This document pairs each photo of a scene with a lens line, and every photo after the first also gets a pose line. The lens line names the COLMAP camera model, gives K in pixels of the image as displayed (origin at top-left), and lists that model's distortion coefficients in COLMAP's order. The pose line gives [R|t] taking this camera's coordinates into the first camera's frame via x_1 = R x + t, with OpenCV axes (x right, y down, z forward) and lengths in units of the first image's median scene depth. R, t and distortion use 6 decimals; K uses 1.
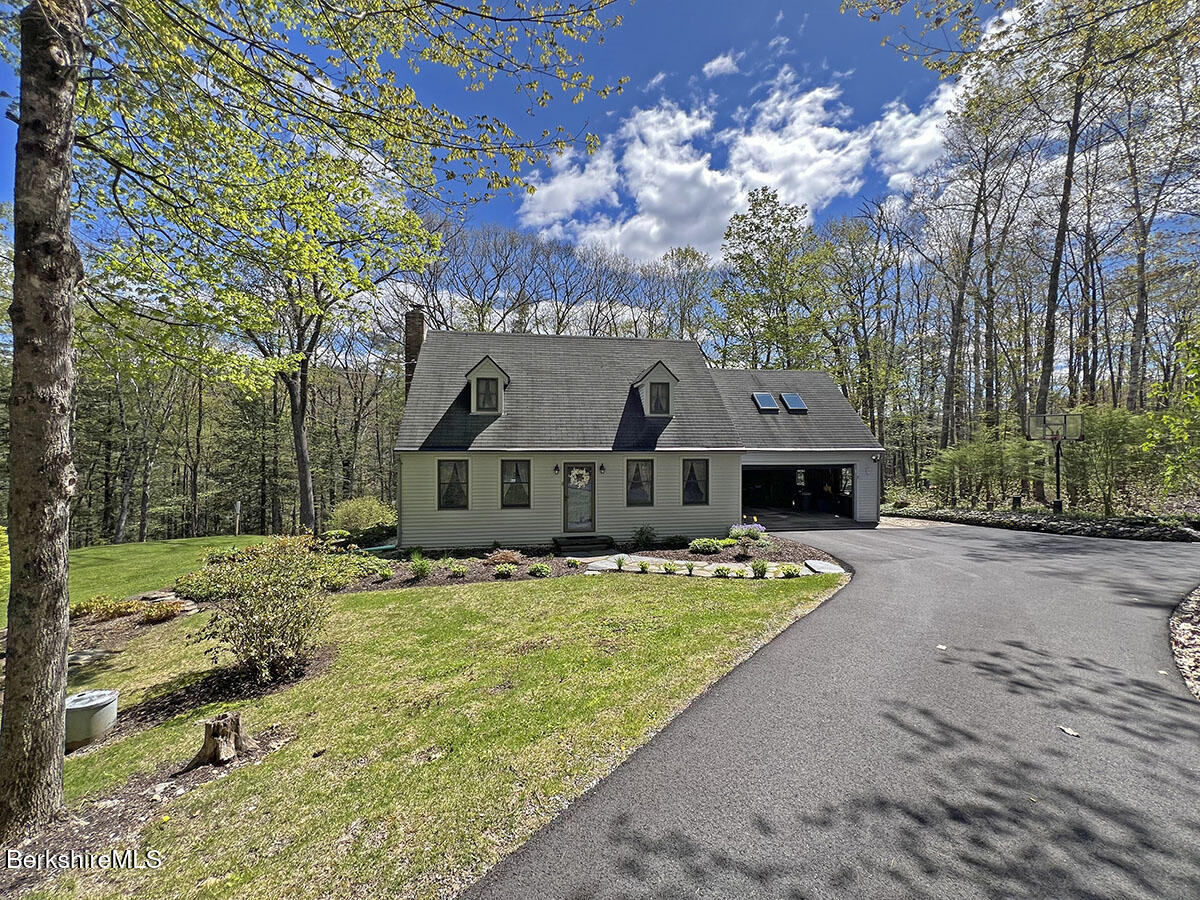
lens RADIAL K [[481.6, 0, 601.0], [0, 481.6, 453.7], [0, 0, 1]] dist [-0.001646, -0.000135]
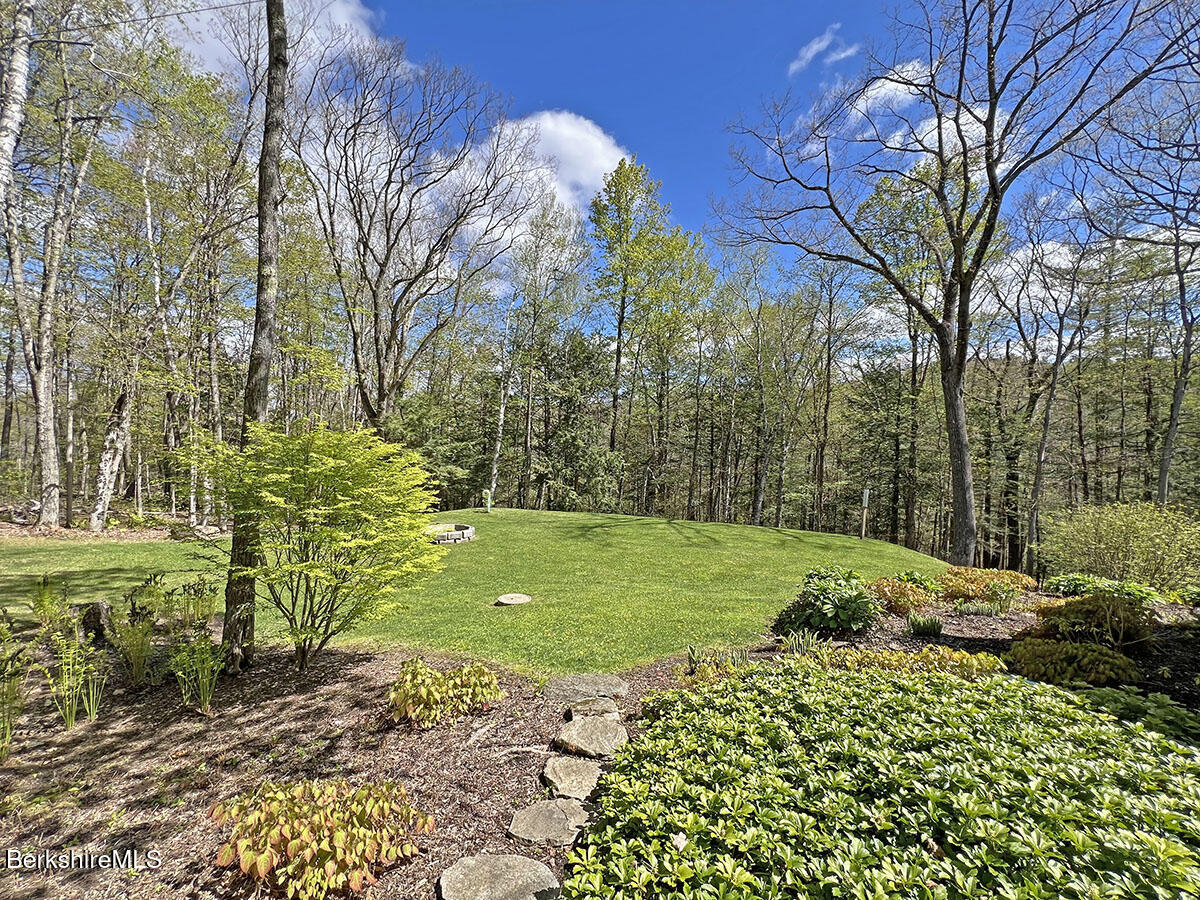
lens RADIAL K [[481.6, 0, 600.9], [0, 481.6, 443.7], [0, 0, 1]] dist [-0.001646, -0.000135]
pose [[0.405166, 0.000720, -0.914243, -0.229592], [-0.033297, 0.999348, -0.013970, 0.045871], [0.913637, 0.036102, 0.404925, 0.306803]]
